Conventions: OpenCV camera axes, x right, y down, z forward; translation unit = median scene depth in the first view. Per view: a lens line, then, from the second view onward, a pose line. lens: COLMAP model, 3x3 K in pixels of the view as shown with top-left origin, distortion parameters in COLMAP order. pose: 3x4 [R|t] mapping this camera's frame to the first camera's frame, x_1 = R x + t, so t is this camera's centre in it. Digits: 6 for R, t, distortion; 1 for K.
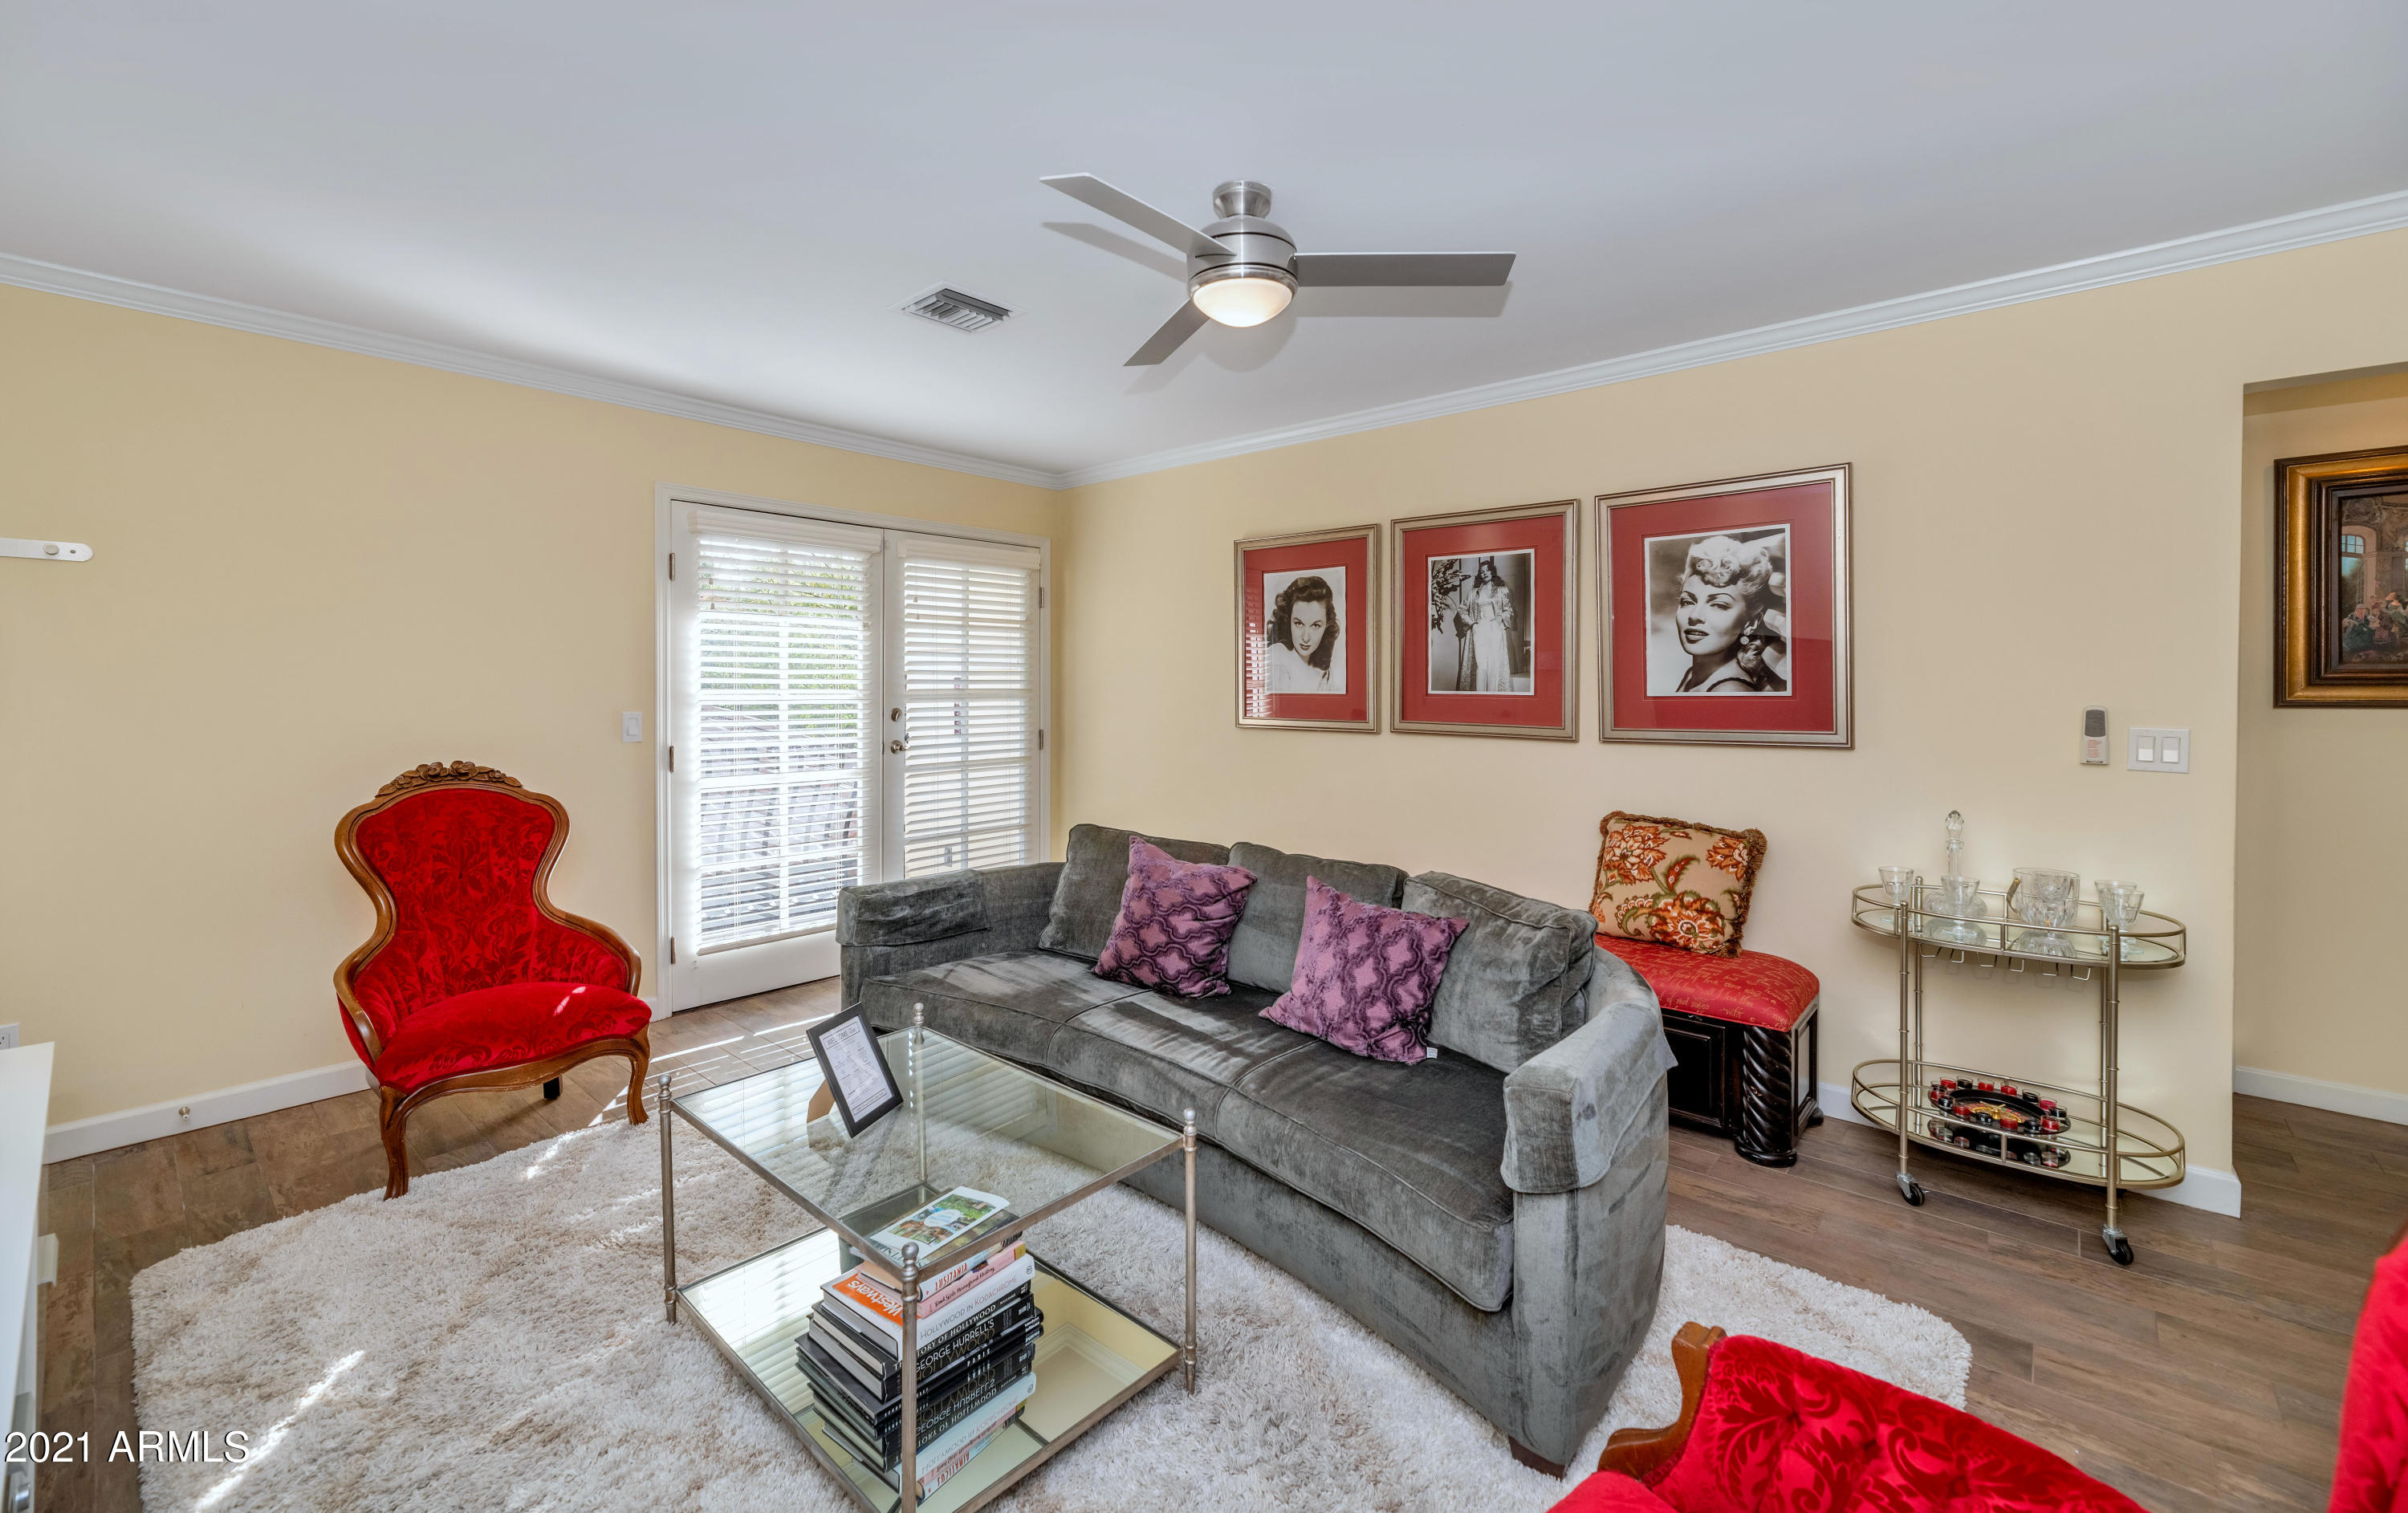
lens RADIAL K [[990.8, 0, 1212.9], [0, 990.8, 688.9], [0, 0, 1]] dist [0.003302, 0.000047]
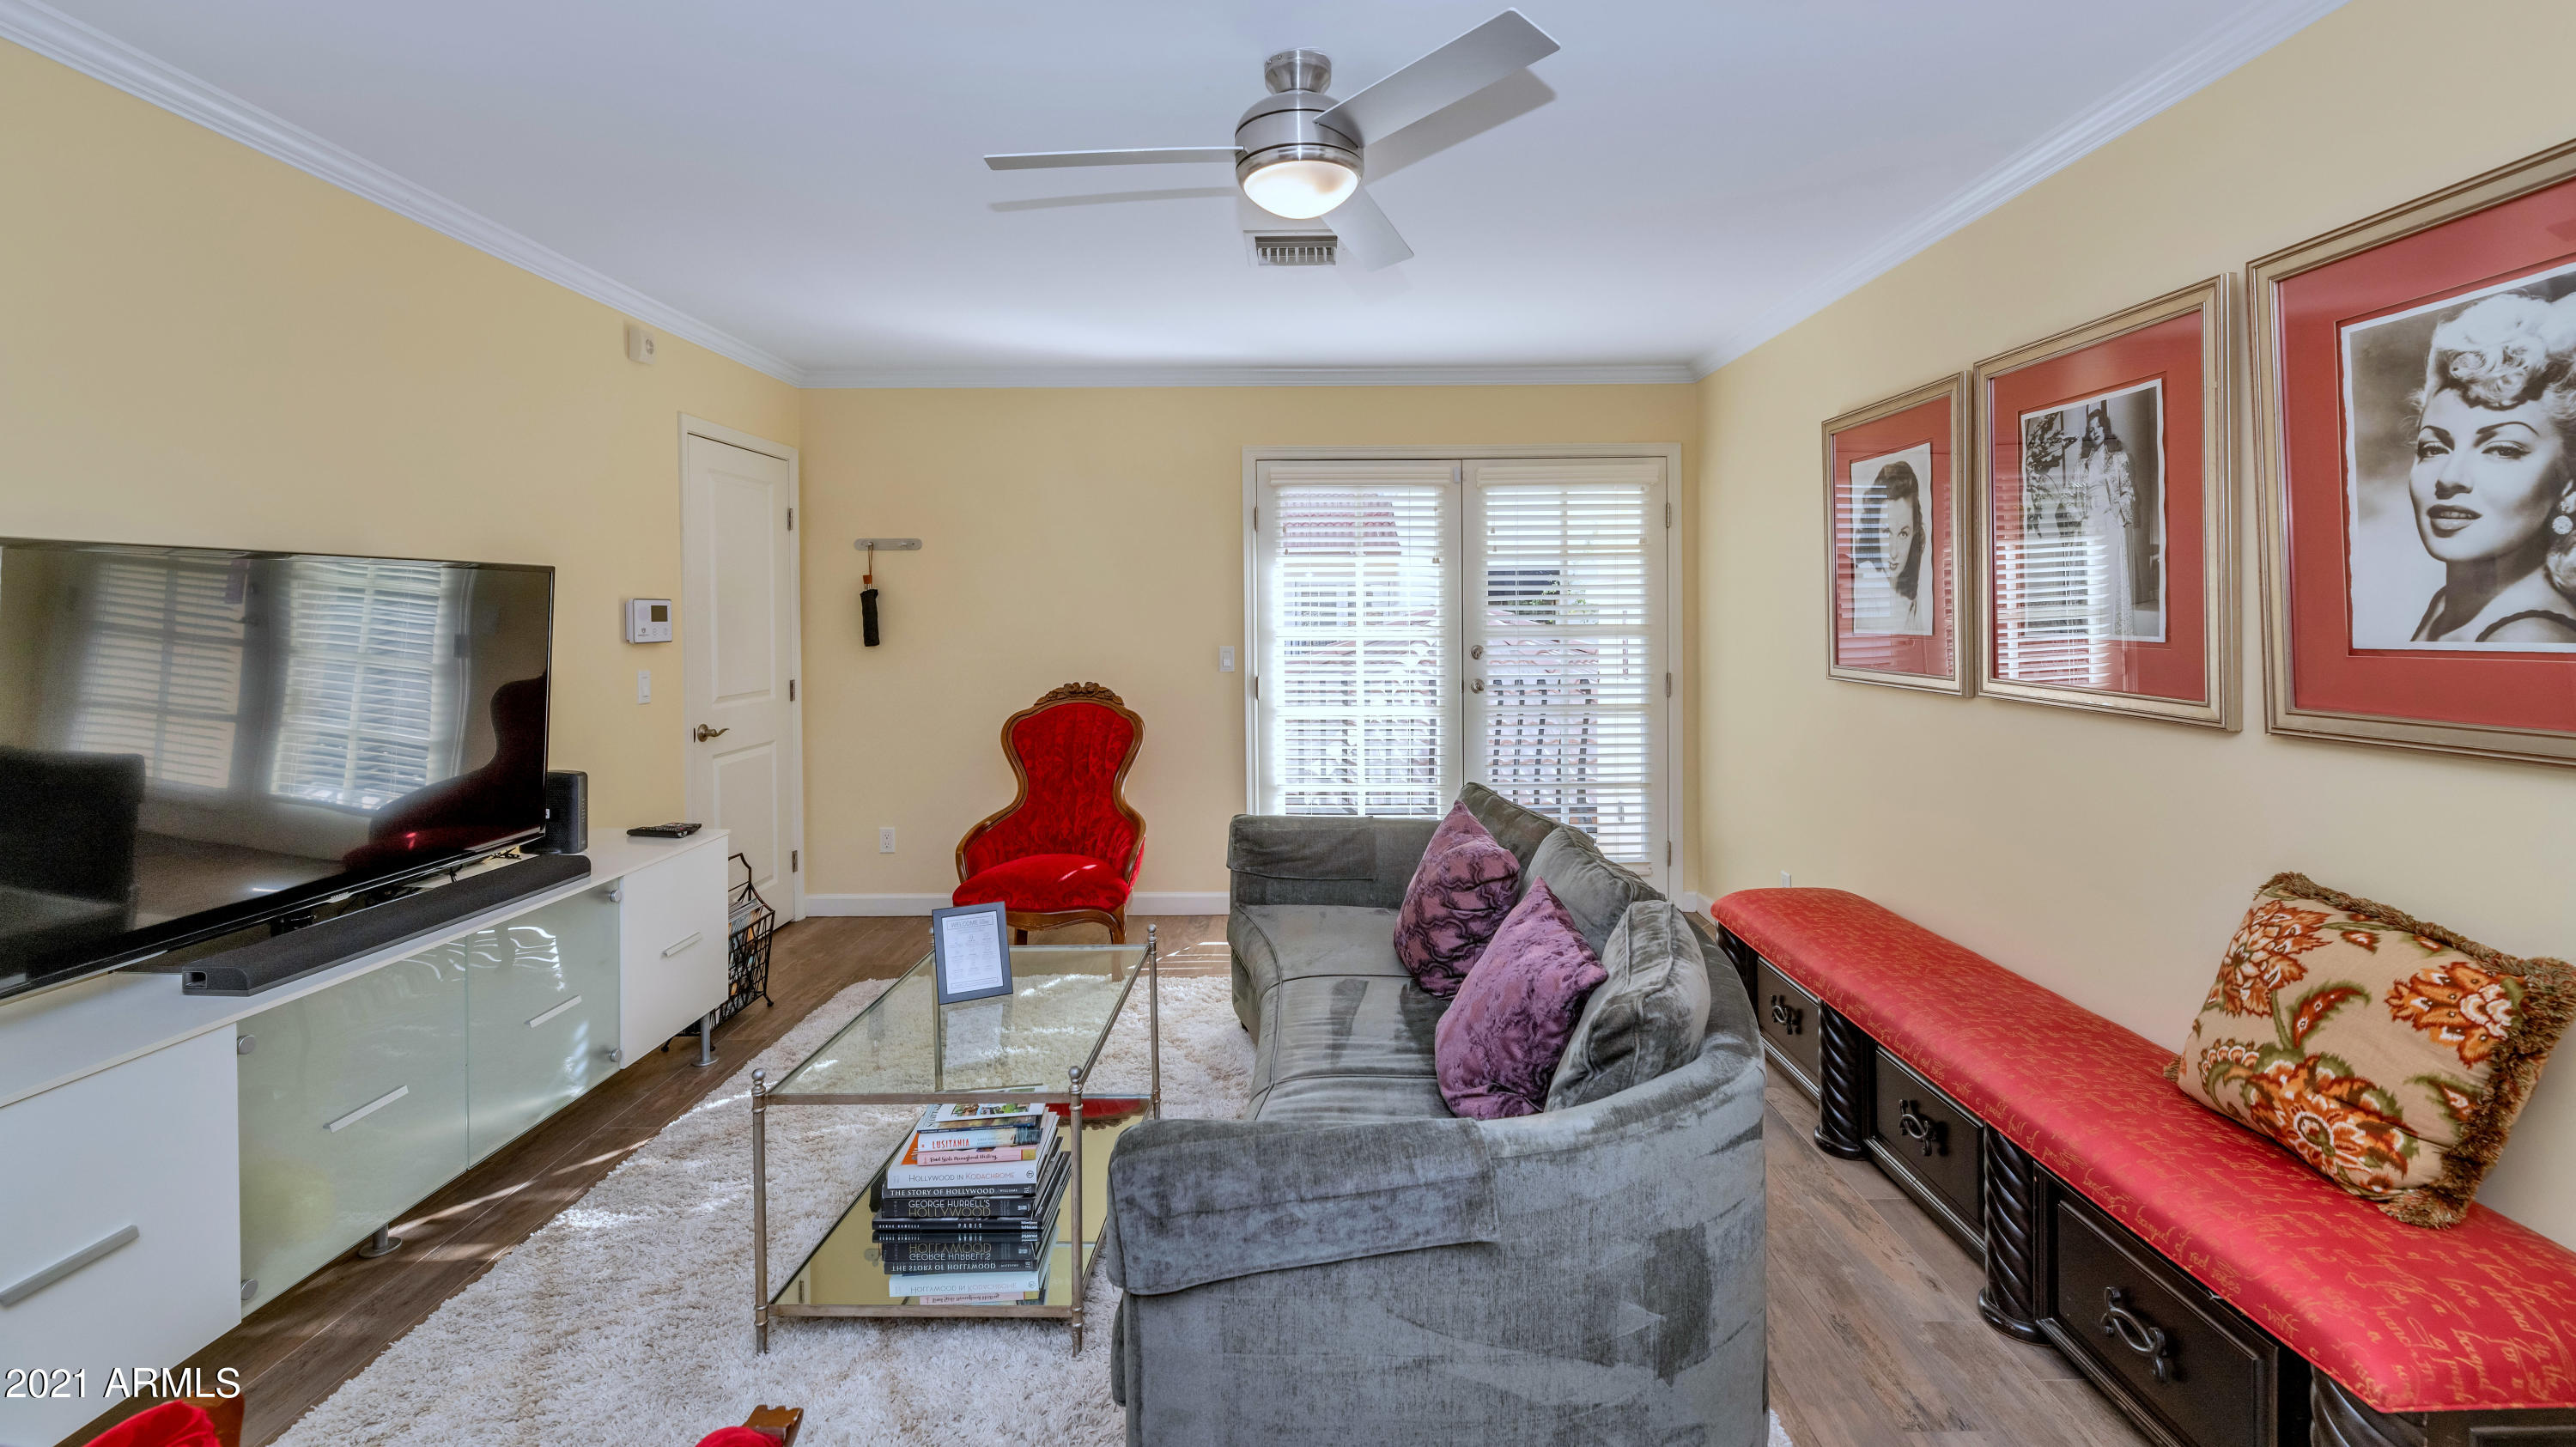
lens RADIAL K [[1094.1, 0, 1293.5], [0, 1094.1, 619.6], [0, 0, 1]] dist [-0.001189, 0.000143]
pose [[0.650495, -0.002916, -0.759505, 0.520348], [0.005089, 0.999987, 0.000519, -0.010082], [0.759494, -0.004203, 0.650501, 0.256059]]
